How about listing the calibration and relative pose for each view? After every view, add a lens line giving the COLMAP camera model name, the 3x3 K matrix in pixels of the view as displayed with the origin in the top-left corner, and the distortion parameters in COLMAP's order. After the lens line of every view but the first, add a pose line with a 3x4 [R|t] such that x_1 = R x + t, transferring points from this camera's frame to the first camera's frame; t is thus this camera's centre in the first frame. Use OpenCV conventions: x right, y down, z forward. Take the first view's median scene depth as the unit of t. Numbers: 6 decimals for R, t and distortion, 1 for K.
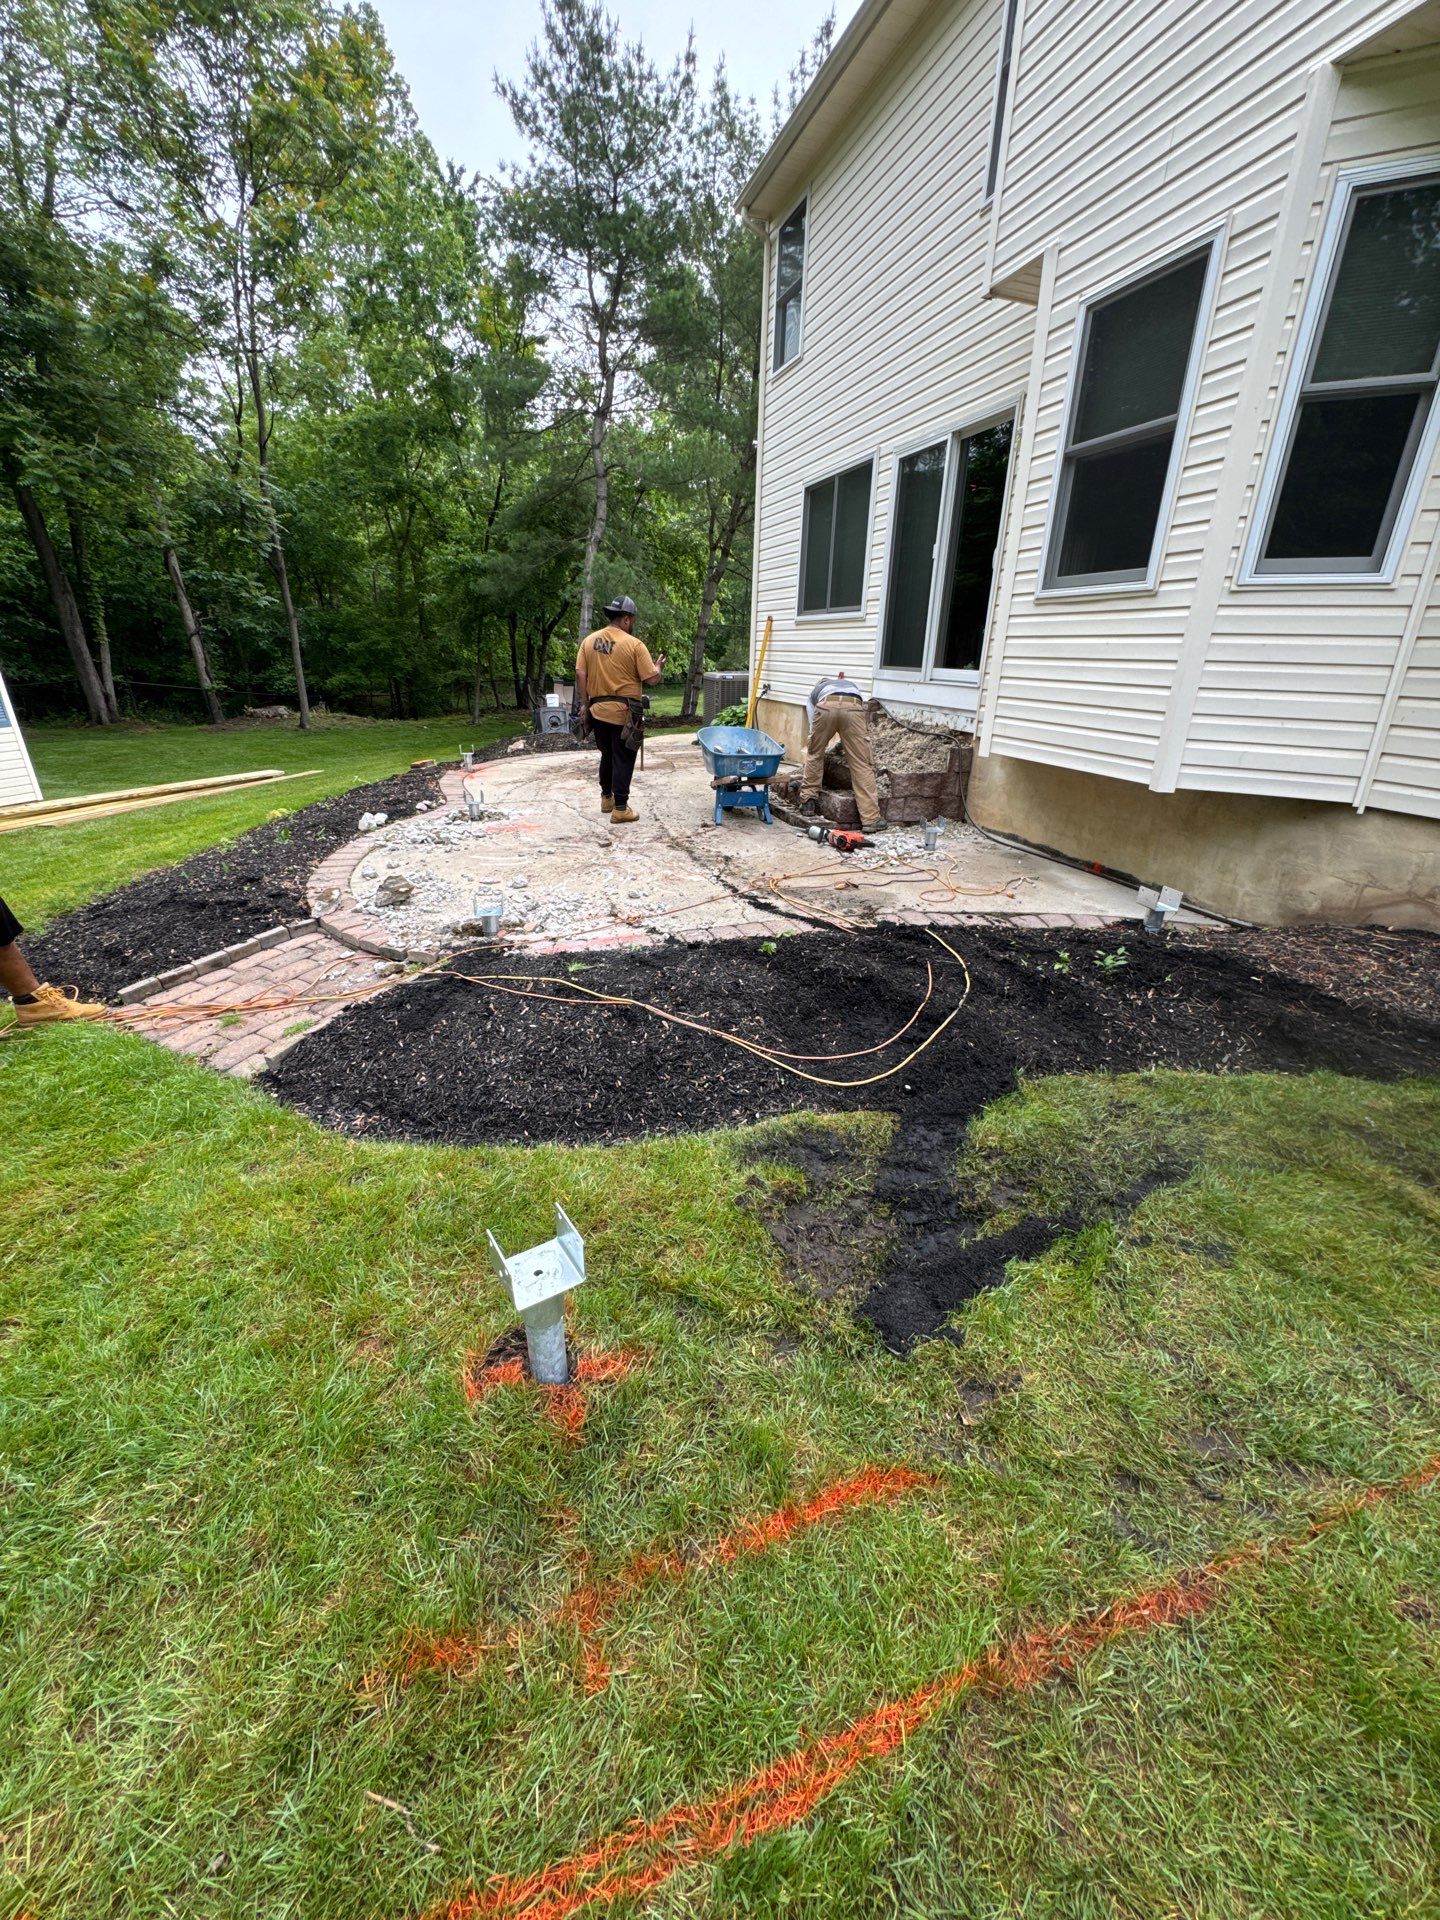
lens RADIAL K [[764.1, 0, 720.0], [0, 764.1, 960.0], [0, 0, 1]] dist [-0.000993, -0.000253]
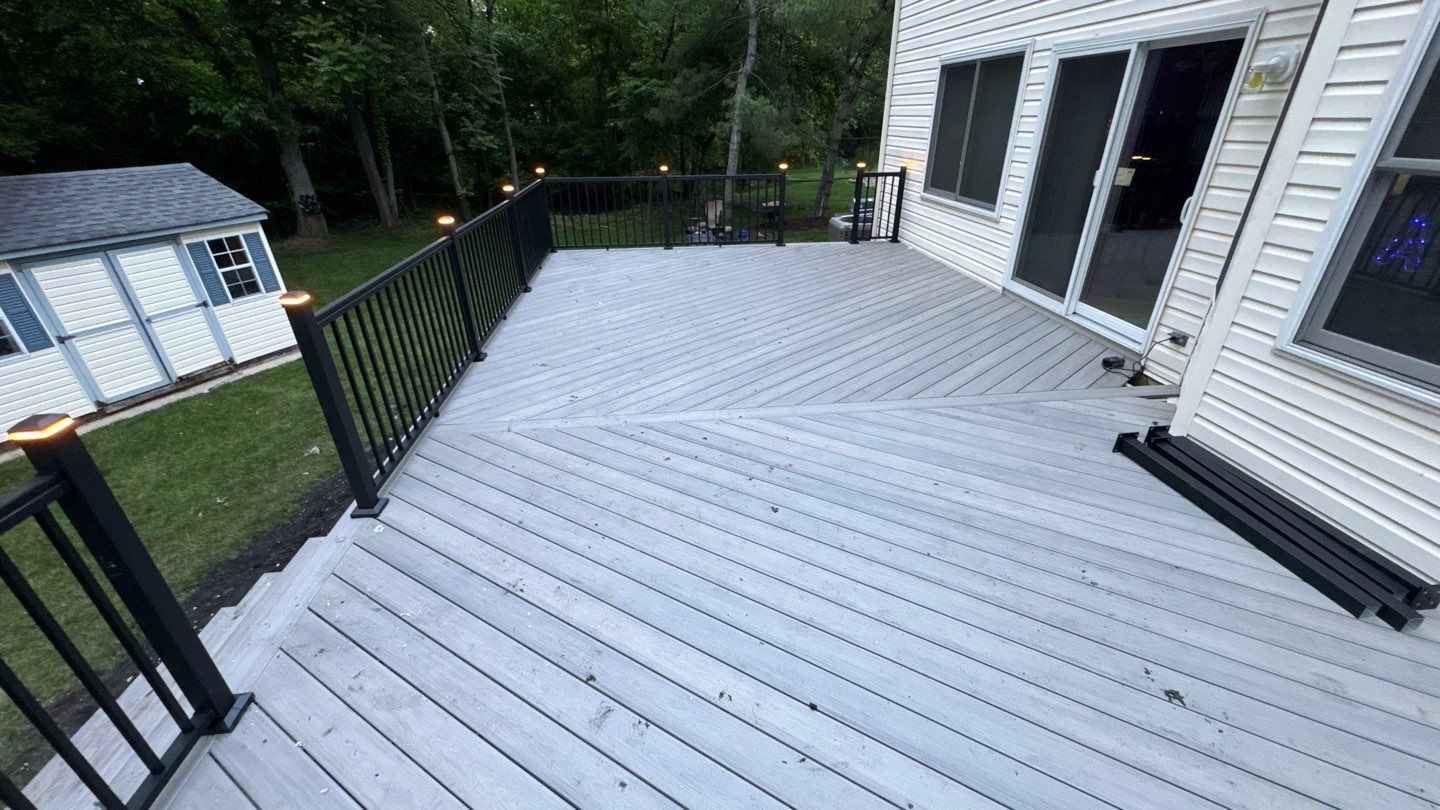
lens RADIAL K [[572.2, 0, 723.5], [0, 572.2, 405.3], [0, 0, 1]] dist [0.000007, -0.000419]
pose [[0.978857, 0.059253, -0.195775, 0.004828], [-0.042200, 0.995033, 0.090159, -0.160192], [0.200145, -0.079991, 0.976495, 0.131735]]
